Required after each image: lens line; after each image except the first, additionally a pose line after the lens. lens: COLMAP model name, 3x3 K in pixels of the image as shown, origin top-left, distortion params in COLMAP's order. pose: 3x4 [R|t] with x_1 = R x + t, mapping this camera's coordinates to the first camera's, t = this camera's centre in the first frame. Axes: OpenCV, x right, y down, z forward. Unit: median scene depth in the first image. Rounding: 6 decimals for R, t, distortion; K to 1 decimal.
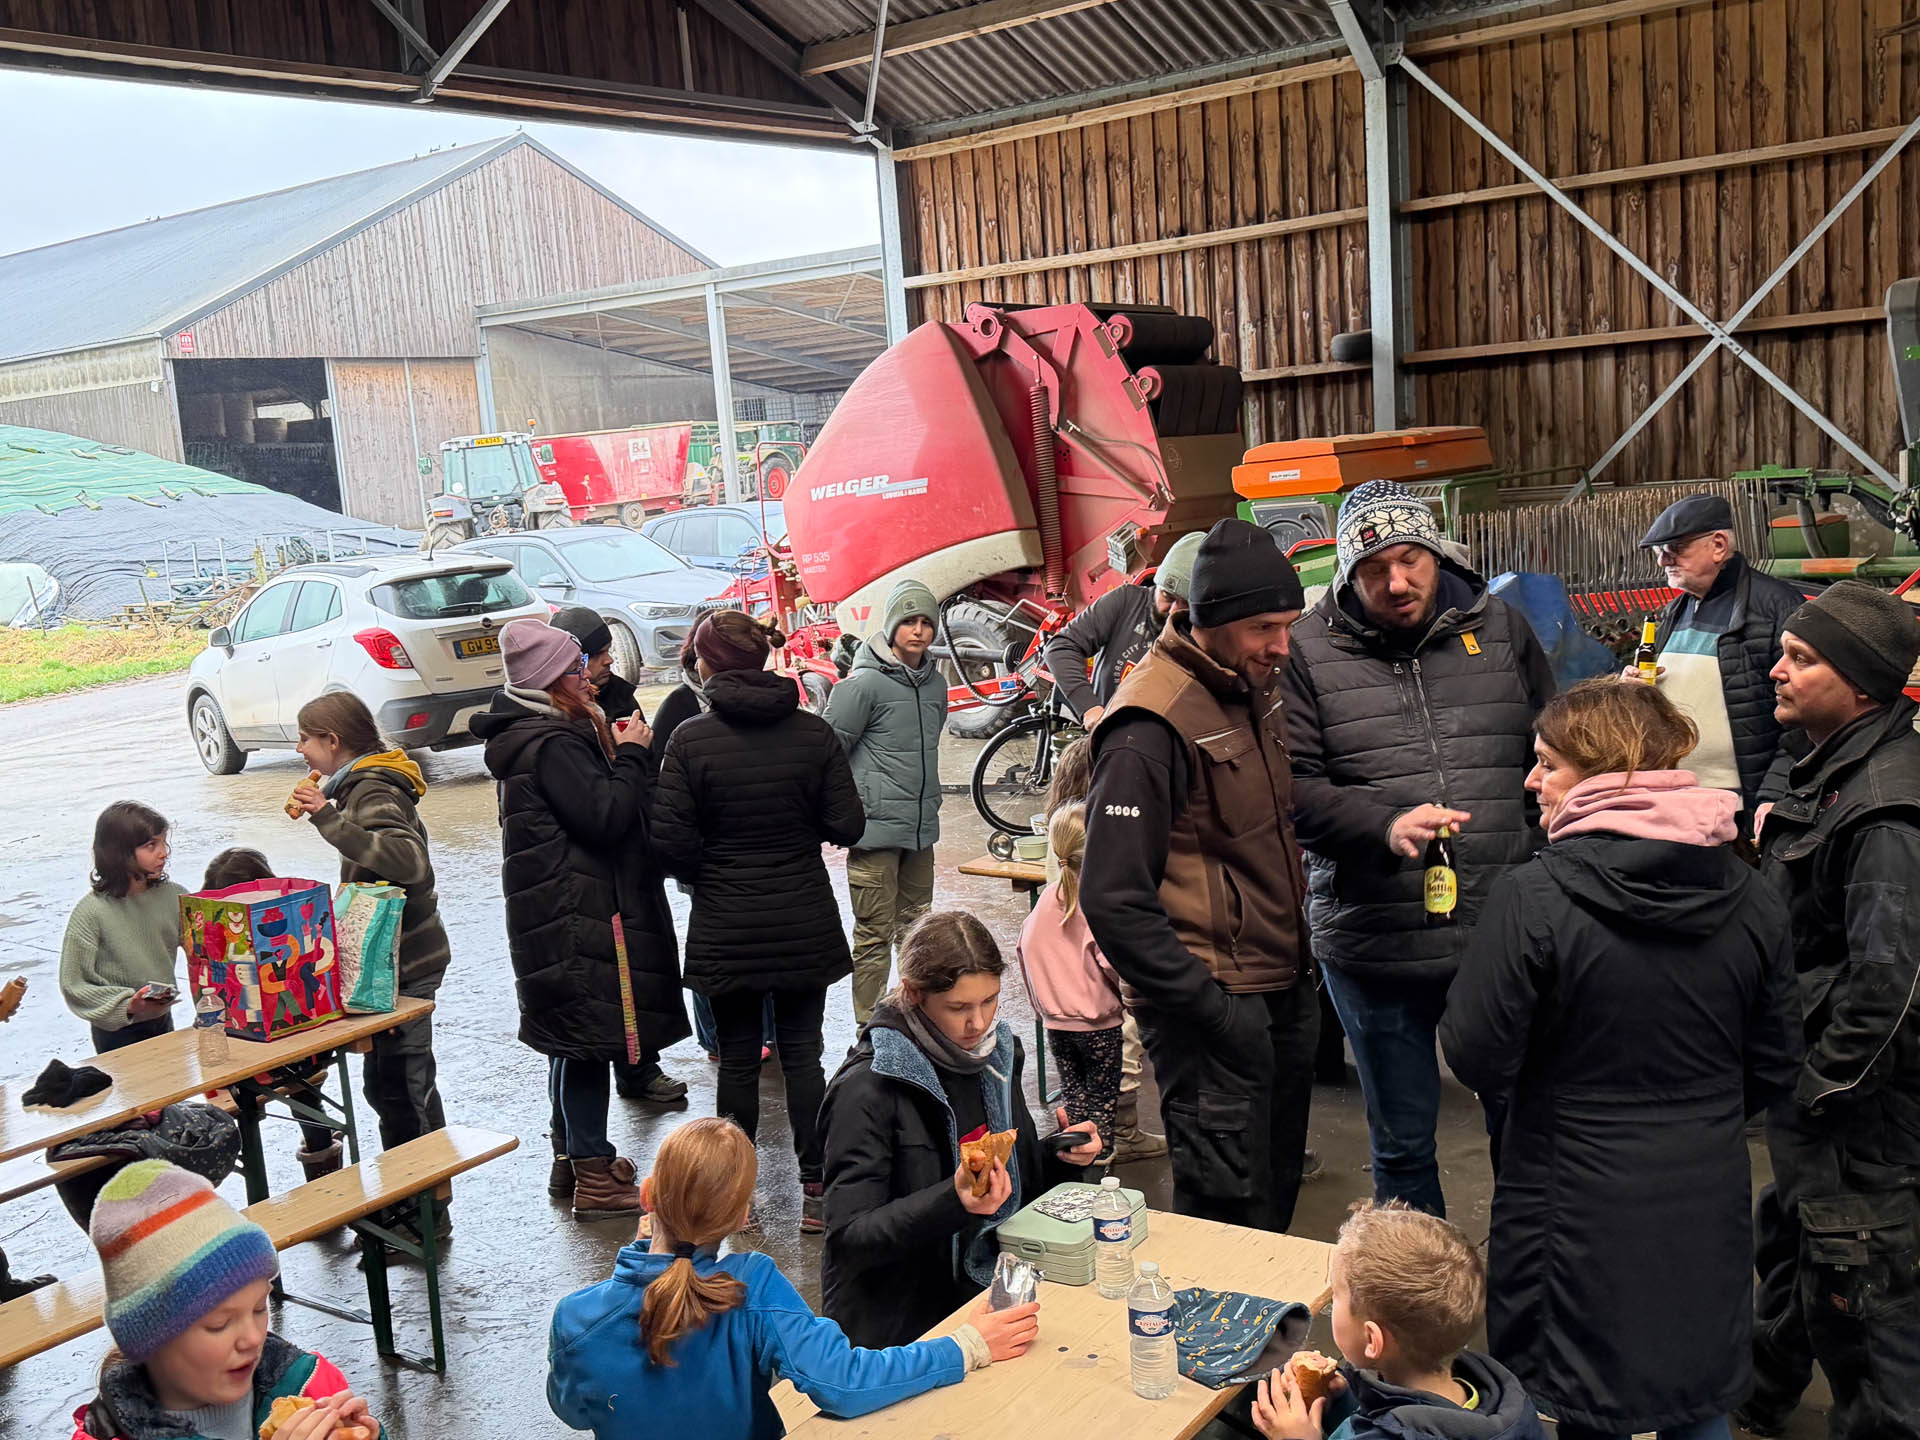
lens RADIAL K [[1958.1, 0, 960.0], [0, 1958.1, 720.0], [0, 0, 1]] dist [0.147957, -0.209712]
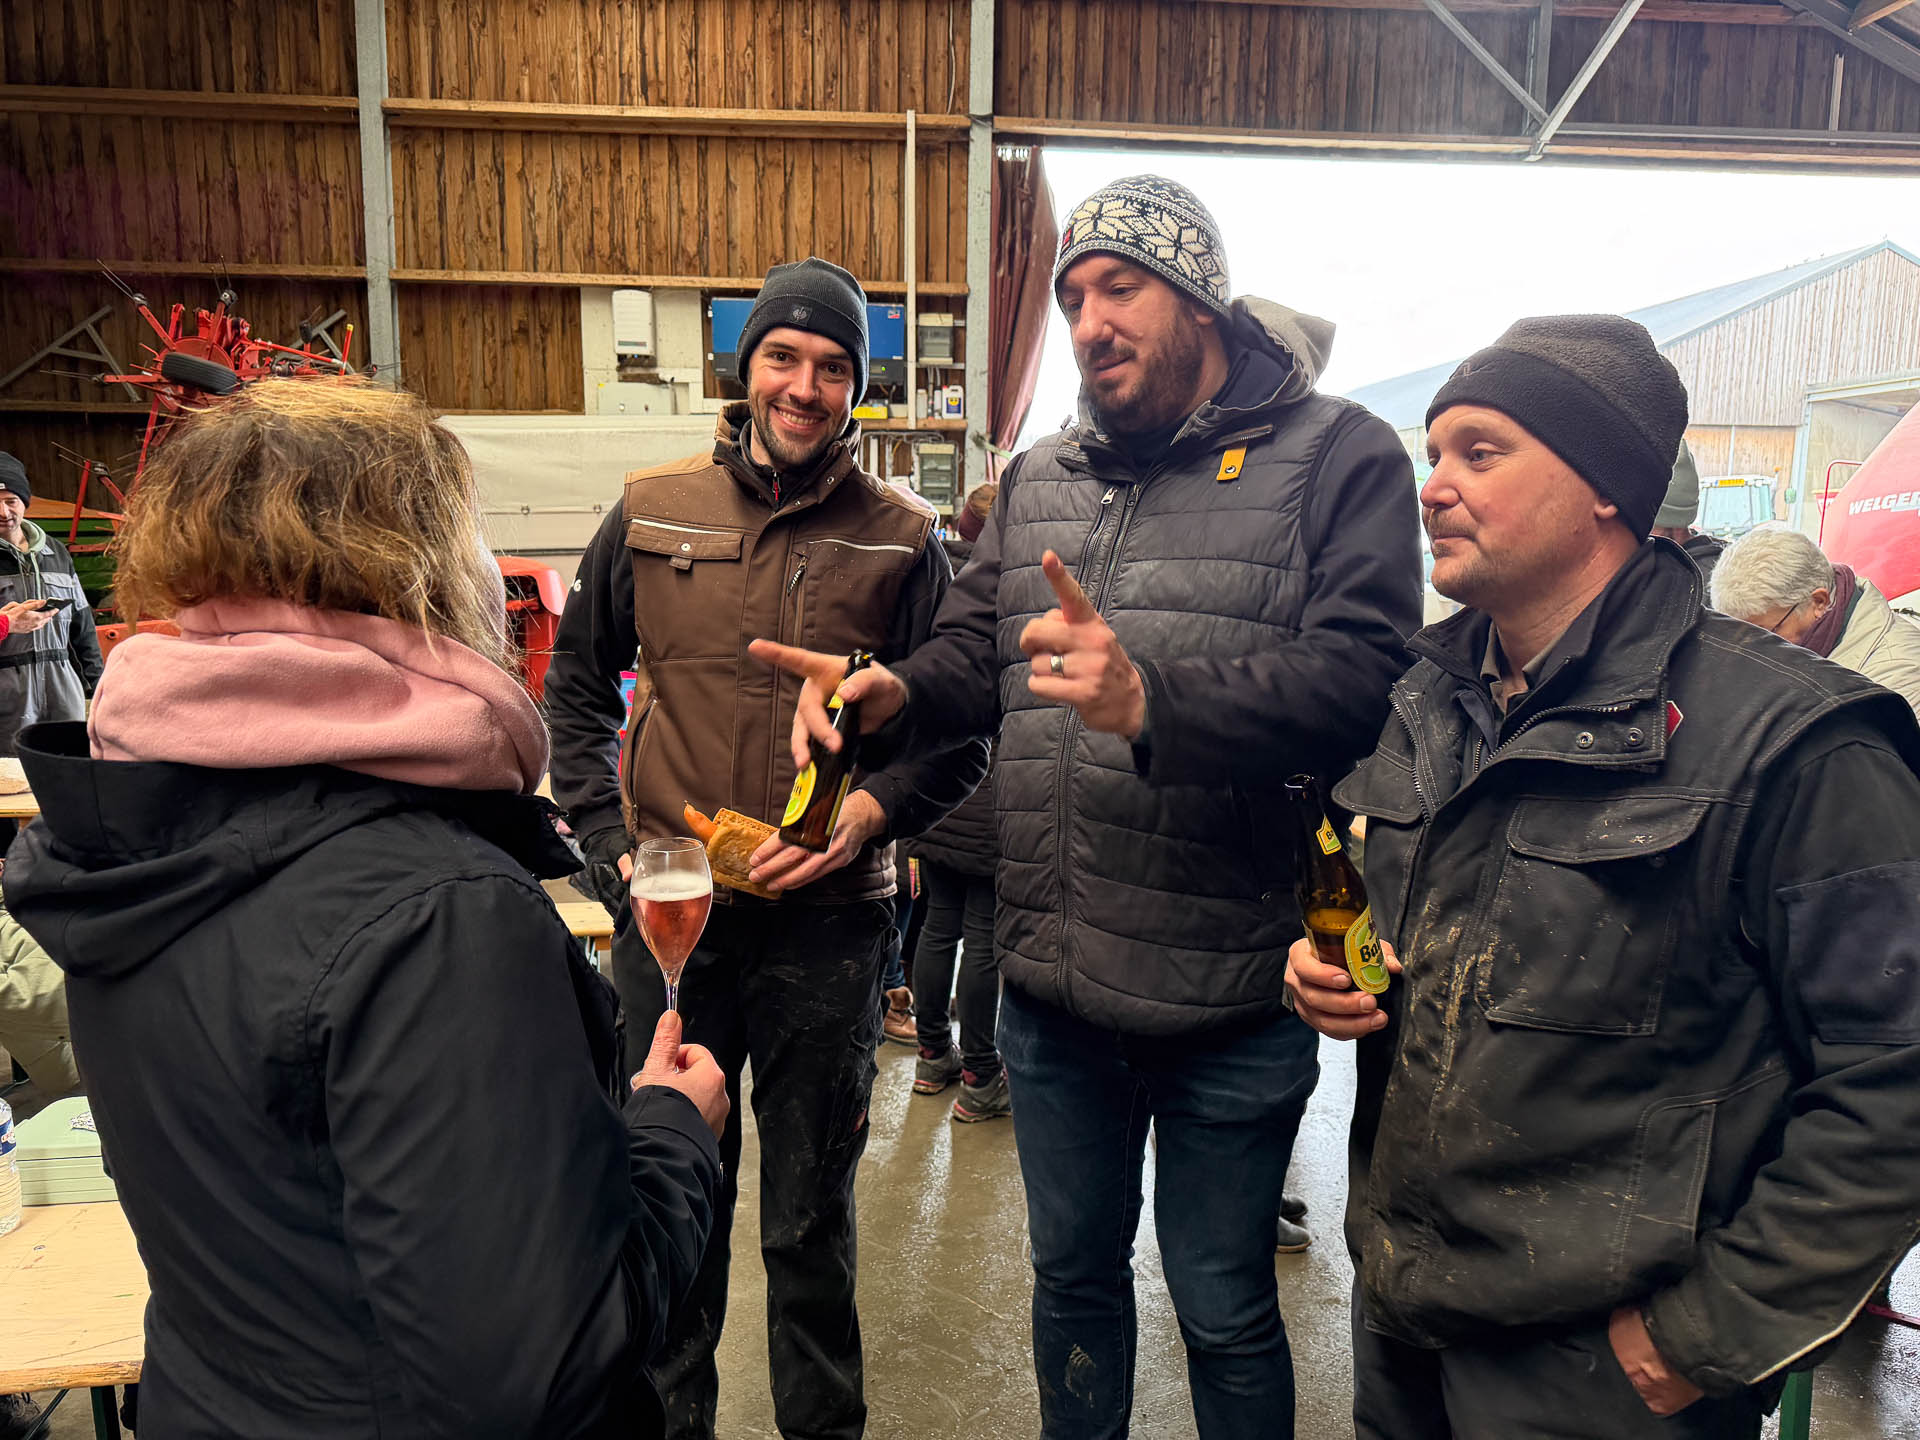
lens RADIAL K [[1377.0, 0, 960.0], [0, 1377.0, 720.0], [0, 0, 1]] dist [0.008641, -0.007327]
pose [[0.684704, 0.179794, -0.706296, 0.137266], [-0.164043, 0.982246, 0.091011, 0.003077], [0.710120, 0.053547, 0.702042, 0.182788]]
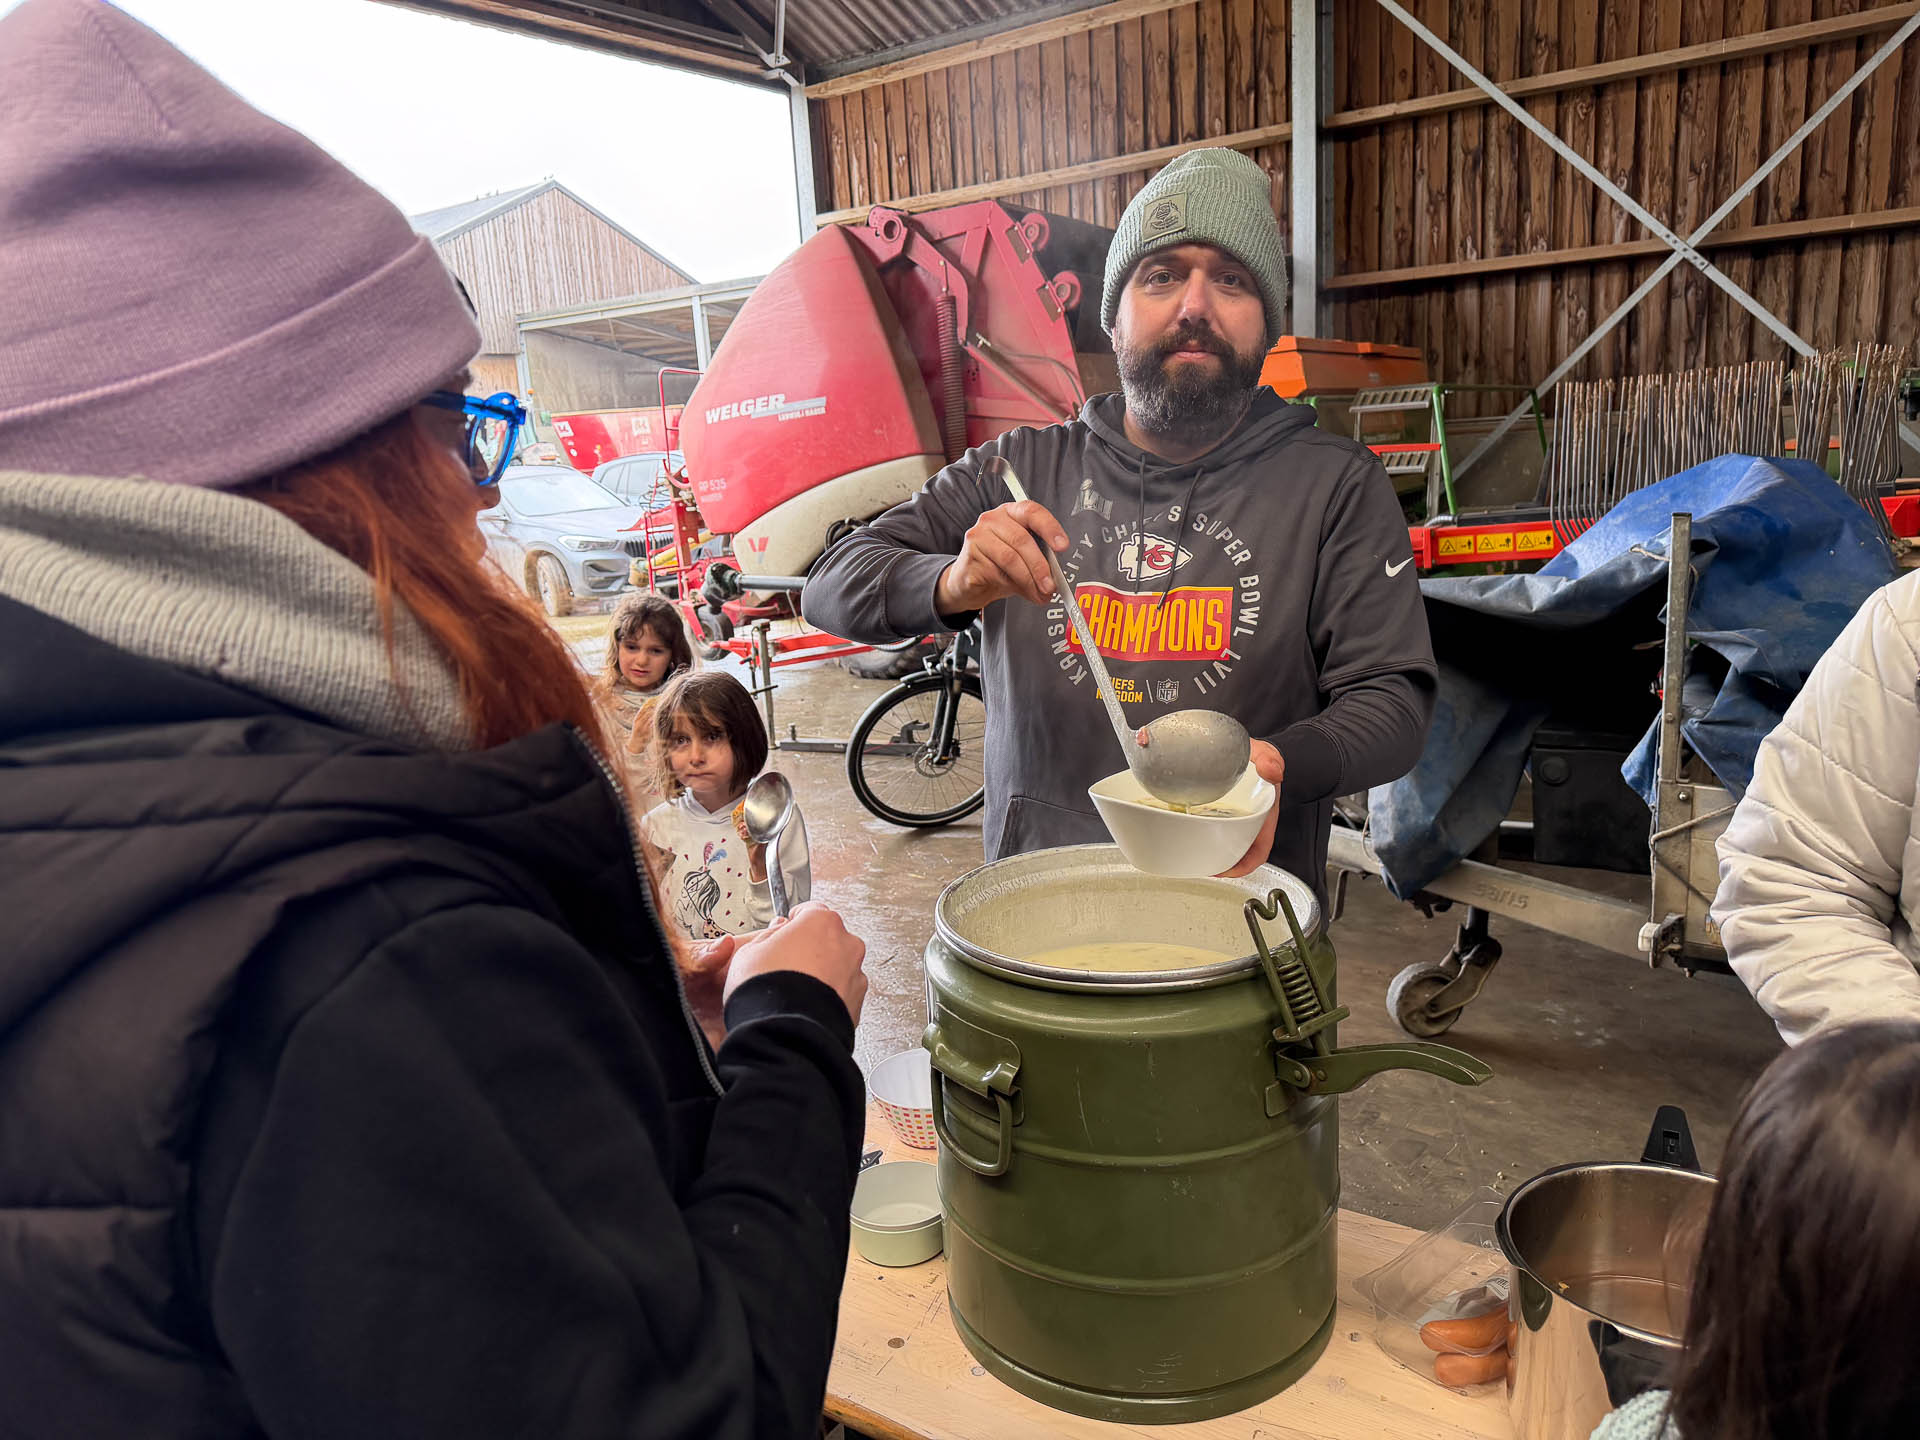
lens RADIAL K [[1342.1, 0, 960.6], [0, 1342.1, 731.6], [0, 0, 1]] dist [0.046765, -0.060282]
pose [[0.998902, 0.004440, 0.046633, 0.017768], [-0.007776, 0.997403, 0.071603, -0.011359], [-0.046194, -0.071887, 0.996342, 0.344982]]
